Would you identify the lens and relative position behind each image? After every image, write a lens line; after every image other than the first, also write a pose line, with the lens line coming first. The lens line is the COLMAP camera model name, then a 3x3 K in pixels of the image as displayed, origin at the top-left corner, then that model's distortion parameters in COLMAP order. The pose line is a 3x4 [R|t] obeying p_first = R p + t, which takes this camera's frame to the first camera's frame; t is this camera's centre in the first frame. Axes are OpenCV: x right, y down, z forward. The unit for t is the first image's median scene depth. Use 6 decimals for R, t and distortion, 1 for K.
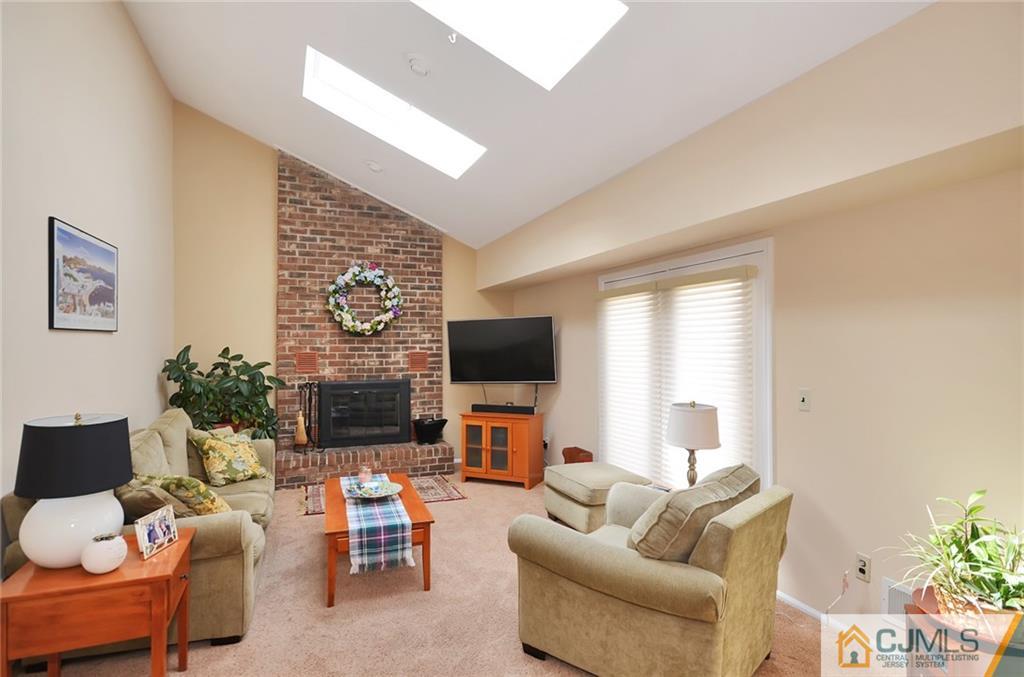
lens RADIAL K [[553.0, 0, 510.4], [0, 553.0, 335.4], [0, 0, 1]] dist [0.004307, 0.003843]
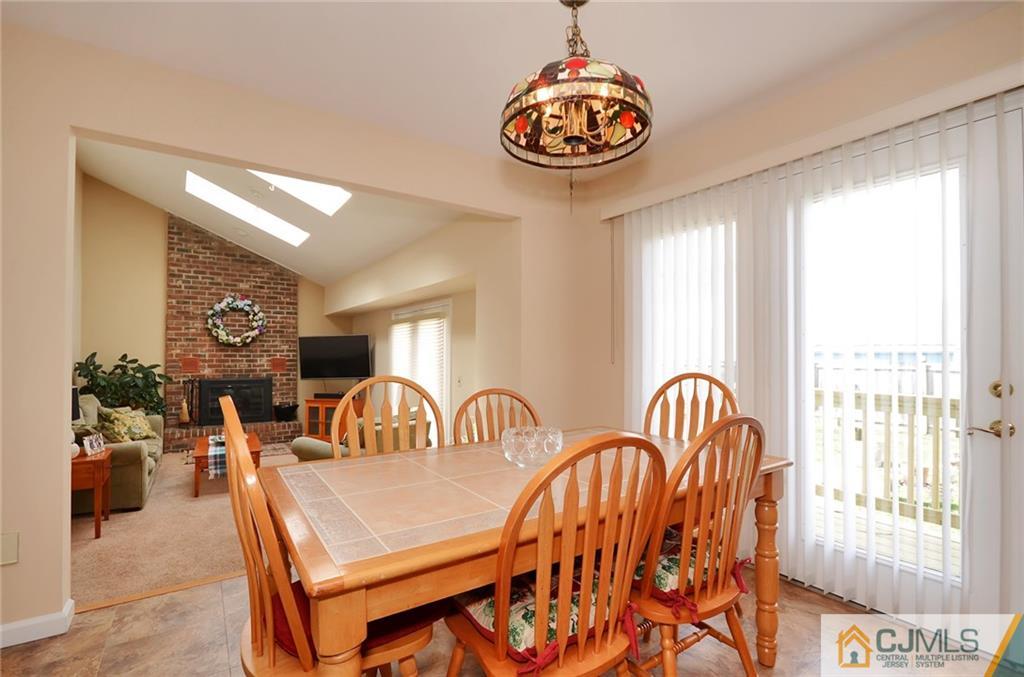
lens RADIAL K [[473.1, 0, 509.5], [0, 473.1, 347.4], [0, 0, 1]] dist [-0.002926, -0.000034]
pose [[0.974925, 0.008328, 0.222378, 0.154423], [-0.008492, 0.999964, -0.000222, -0.002744], [-0.222372, -0.001672, 0.974960, -0.346056]]
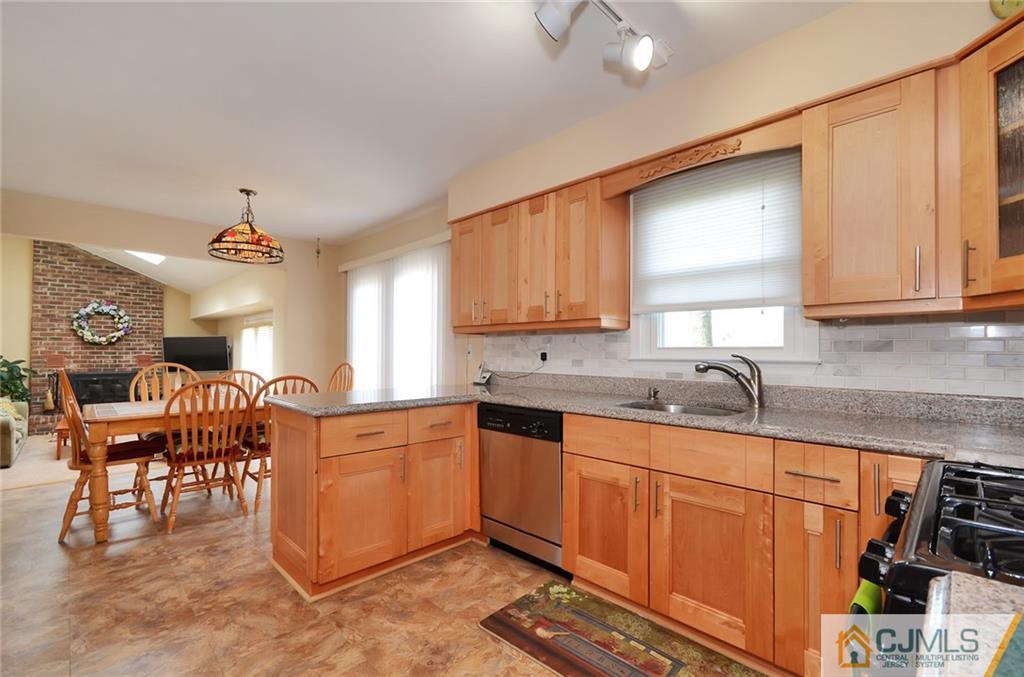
lens RADIAL K [[444.7, 0, 512.6], [0, 444.7, 346.7], [0, 0, 1]] dist [-0.002014, -0.002405]
pose [[0.910699, 0.012886, 0.412869, 0.319915], [-0.014841, 0.999889, 0.001527, -0.014739], [-0.412803, -0.007517, 0.910789, -0.741799]]
